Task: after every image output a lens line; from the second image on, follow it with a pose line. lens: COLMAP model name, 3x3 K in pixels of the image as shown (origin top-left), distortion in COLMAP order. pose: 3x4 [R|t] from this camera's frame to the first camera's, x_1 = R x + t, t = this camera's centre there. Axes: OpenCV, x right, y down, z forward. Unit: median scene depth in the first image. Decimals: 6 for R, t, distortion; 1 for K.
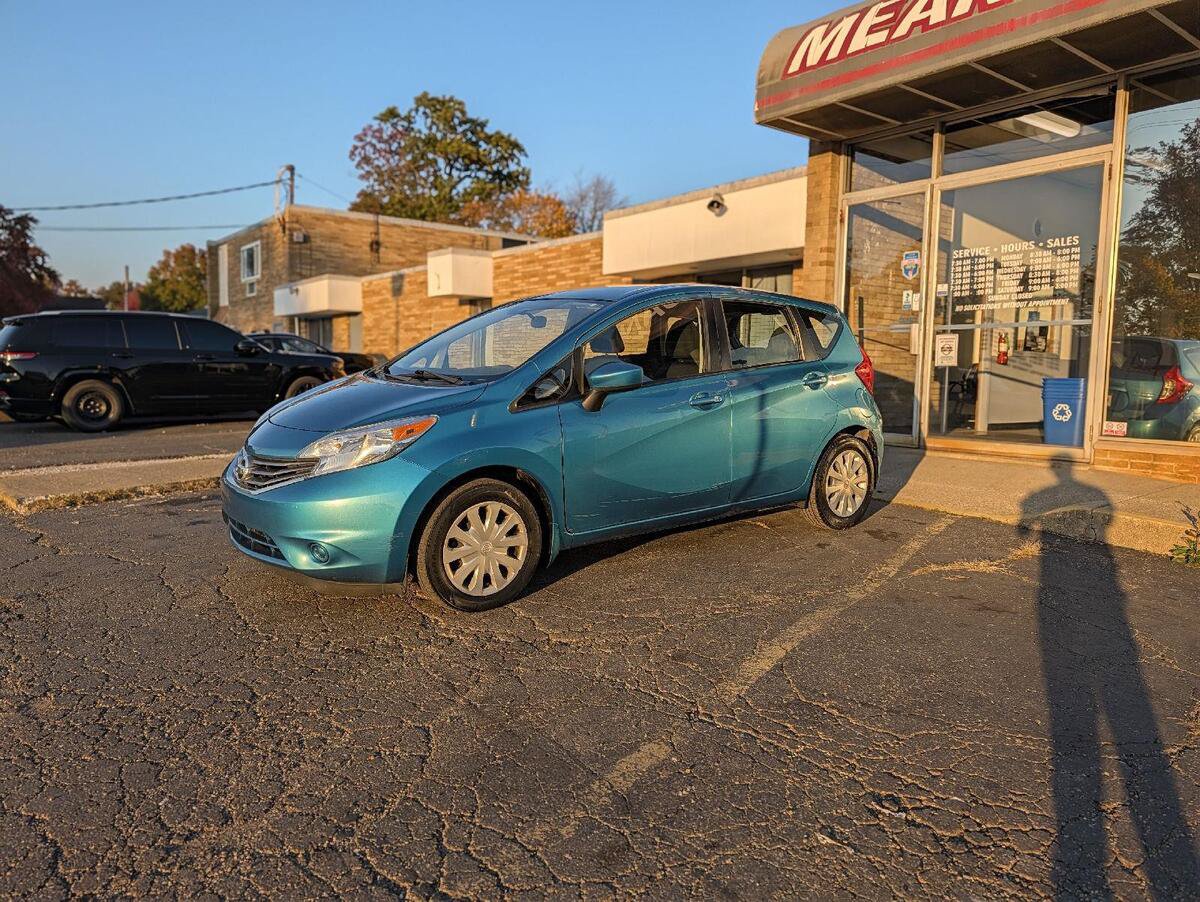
lens RADIAL K [[854.1, 0, 600.0], [0, 854.1, 451.0], [0, 0, 1]] dist [0.007766, -0.004583]
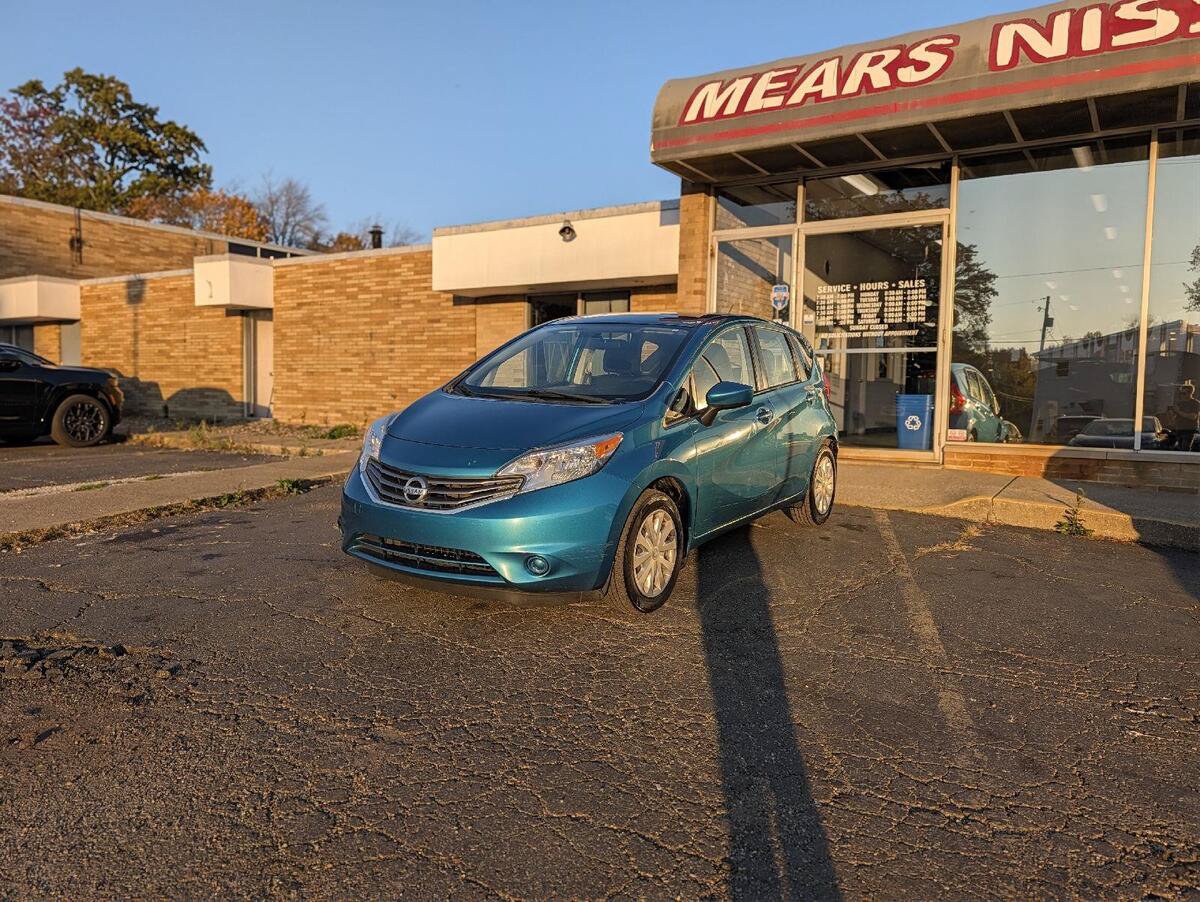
lens RADIAL K [[860.5, 0, 600.0], [0, 860.5, 451.0], [0, 0, 1]] dist [0.011502, -0.008991]
pose [[0.940144, -0.024972, 0.339861, -0.083386], [0.031452, 0.999413, -0.013571, -0.000579], [-0.339323, 0.023448, 0.940378, -0.001707]]
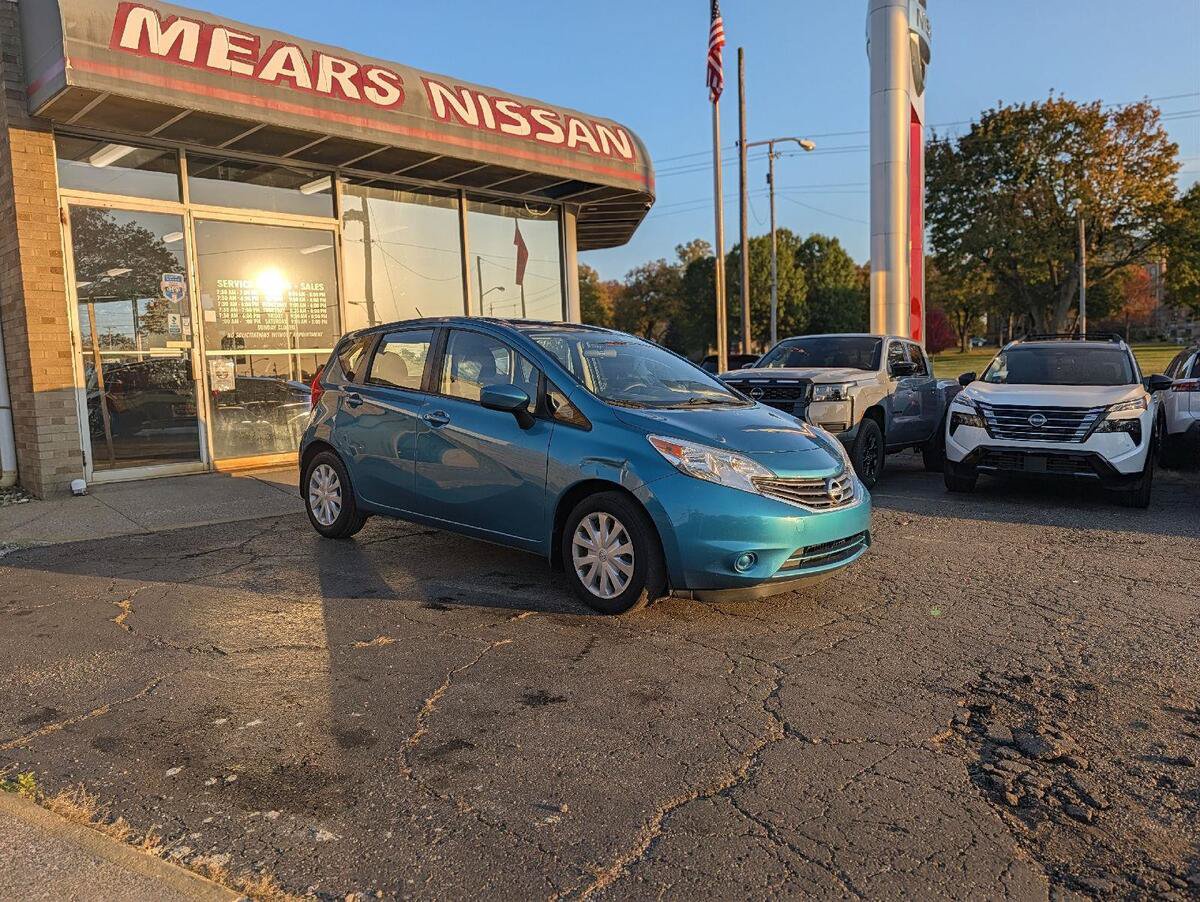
lens RADIAL K [[860.5, 0, 600.0], [0, 860.5, 451.0], [0, 0, 1]] dist [0.011502, -0.008991]
pose [[-0.151068, -0.105056, 0.982925, -0.216668], [0.124127, 0.984451, 0.124296, -0.030433], [-0.980699, 0.140785, -0.135678, 0.215551]]
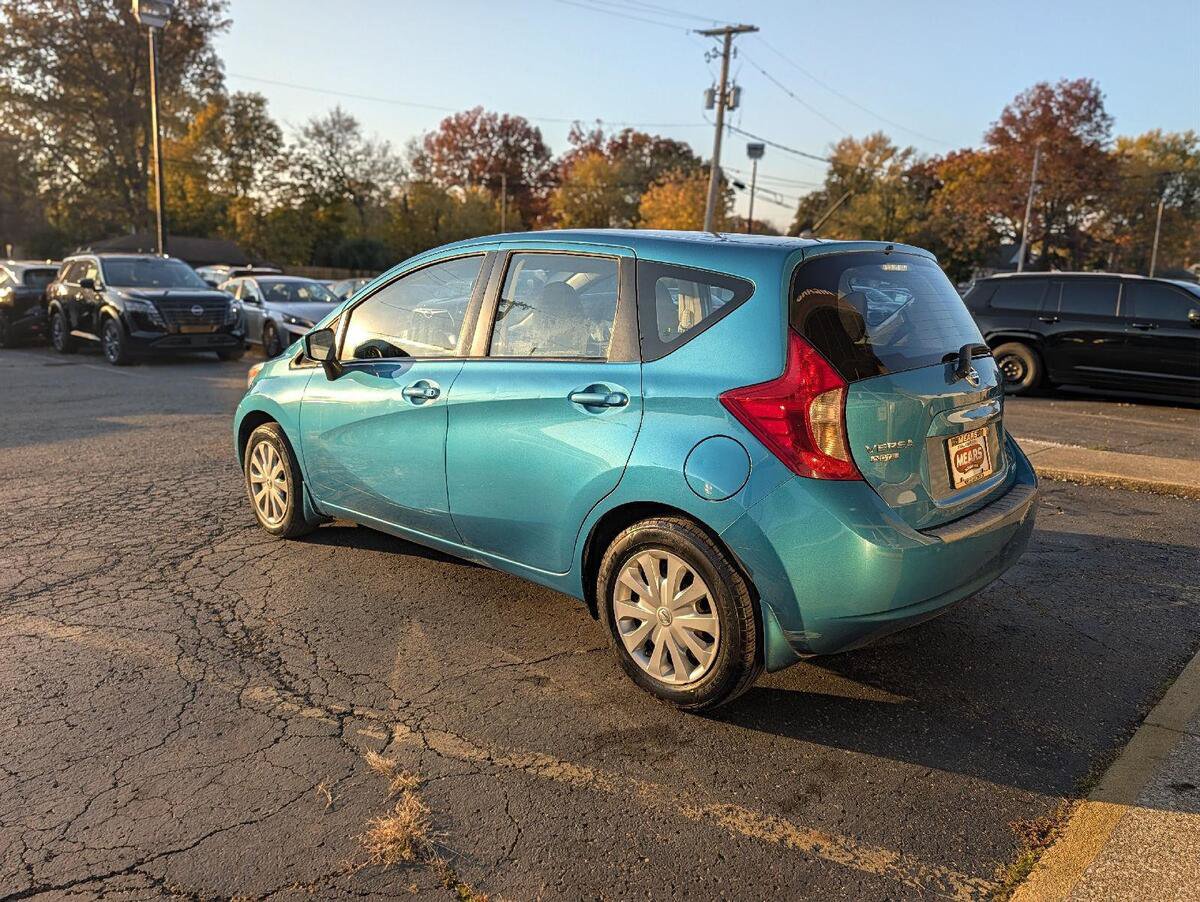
lens RADIAL K [[830.9, 0, 575.6], [0, 830.9, 433.7], [0, 0, 1]] dist [0.006403, -0.007050]
pose [[0.128125, 0.178714, -0.975523, 0.075696], [-0.150014, 0.975805, 0.159063, -0.020783], [0.980347, 0.125962, 0.151834, 0.116659]]
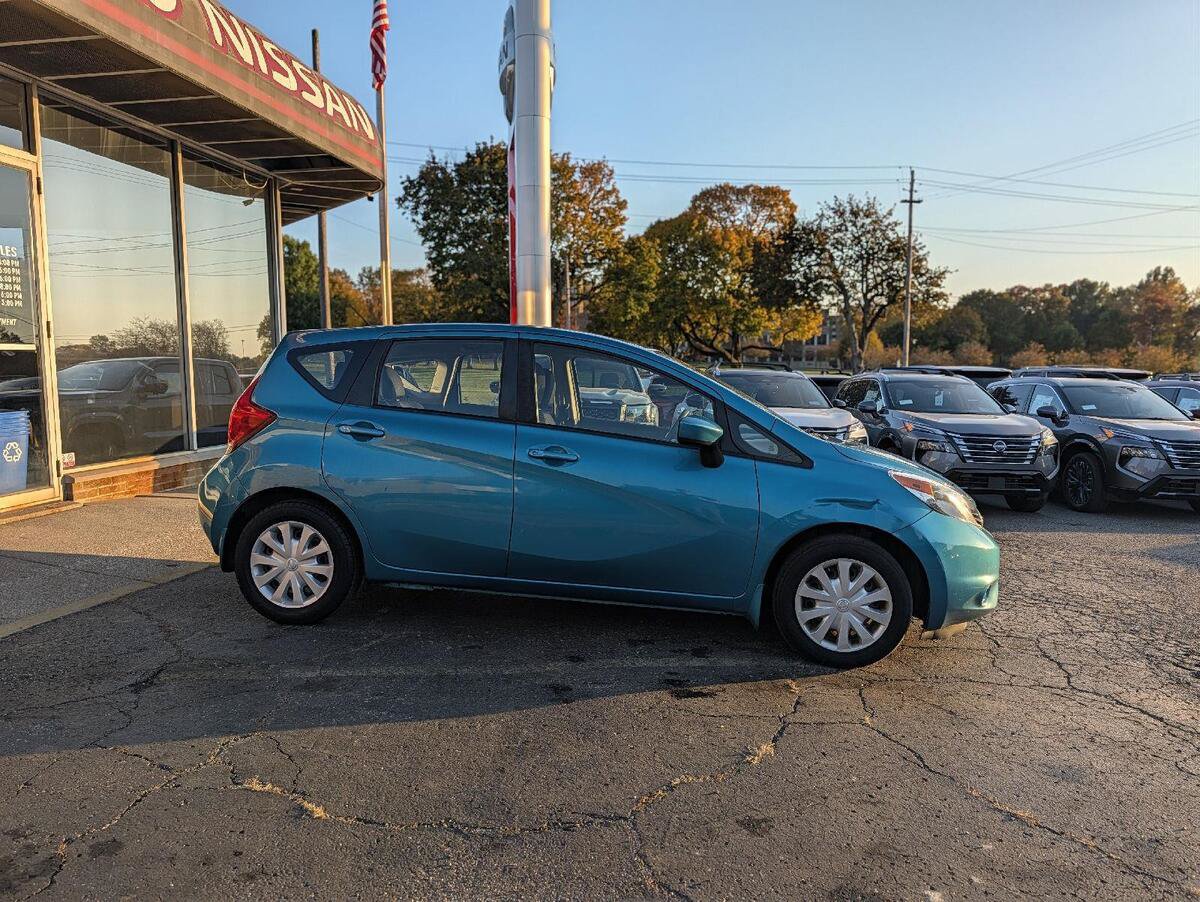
lens RADIAL K [[864.1, 0, 608.9], [0, 864.1, 449.0], [0, 0, 1]] dist [0.038415, -0.029557]
pose [[-0.697236, -0.084235, 0.711875, -0.135231], [0.054175, 0.984040, 0.169500, -0.045107], [-0.714791, 0.156748, -0.681545, 0.323248]]
